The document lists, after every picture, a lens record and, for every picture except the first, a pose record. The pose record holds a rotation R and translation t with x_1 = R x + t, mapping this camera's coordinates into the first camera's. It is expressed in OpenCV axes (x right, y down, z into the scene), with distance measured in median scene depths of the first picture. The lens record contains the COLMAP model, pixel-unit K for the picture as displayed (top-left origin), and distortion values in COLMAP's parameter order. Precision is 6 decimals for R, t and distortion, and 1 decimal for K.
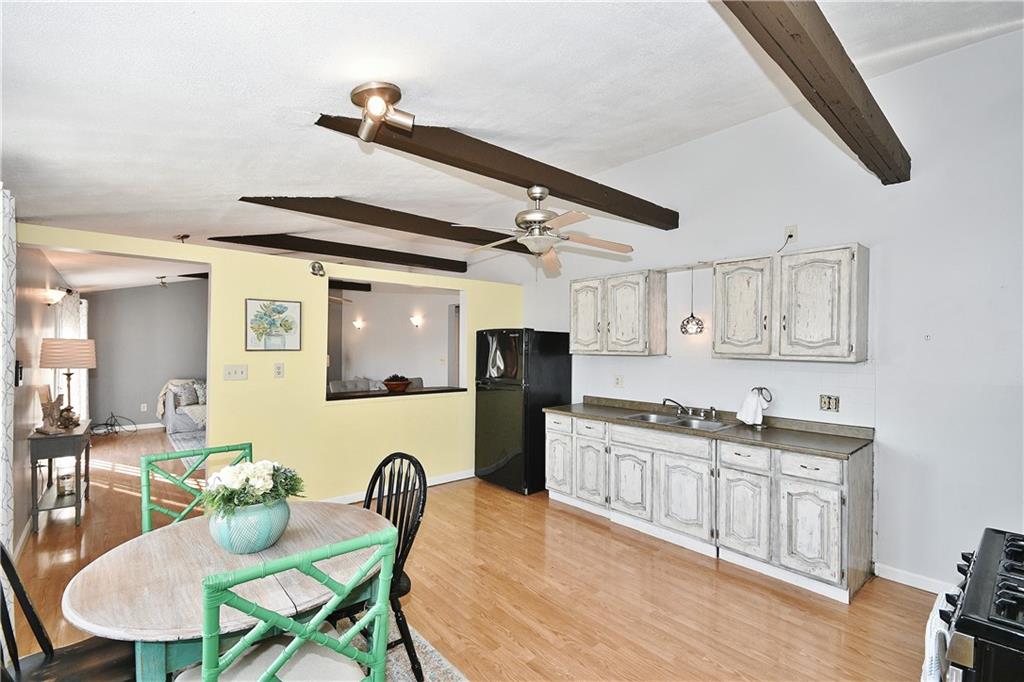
lens RADIAL K [[456.8, 0, 512.0], [0, 456.8, 341.0], [0, 0, 1]] dist [0.000346, 0.000088]
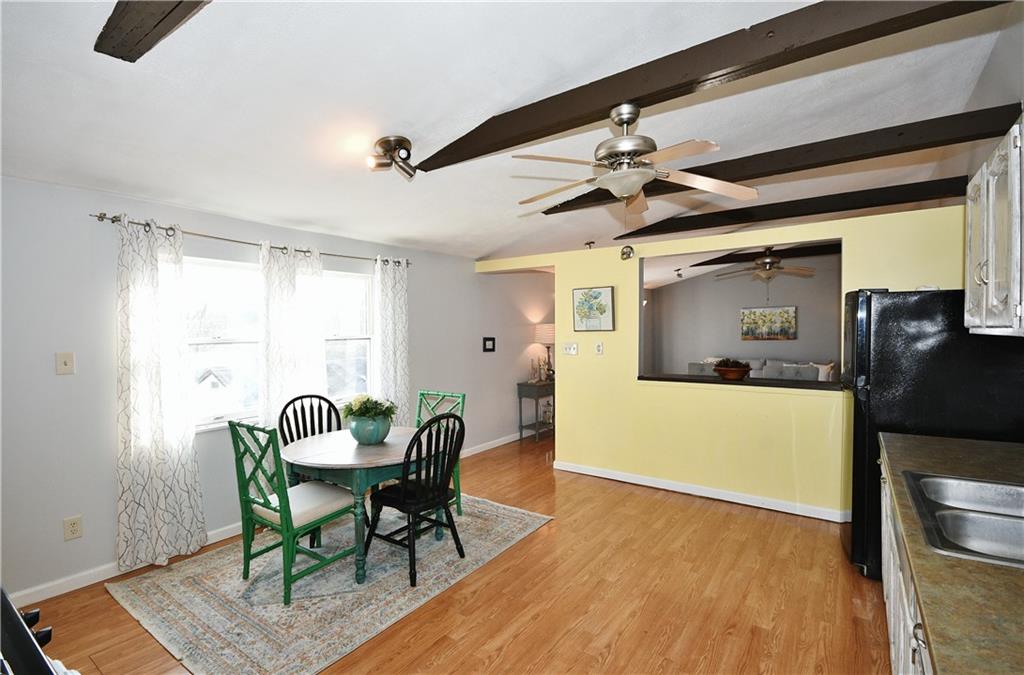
lens RADIAL K [[478.2, 0, 502.3], [0, 478.2, 335.9], [0, 0, 1]] dist [-0.000503, -0.000146]
pose [[0.217405, 0.000868, -0.976081, 0.619573], [0.029686, 0.999531, 0.007501, 0.017425], [0.975630, -0.030607, 0.217277, 0.511418]]
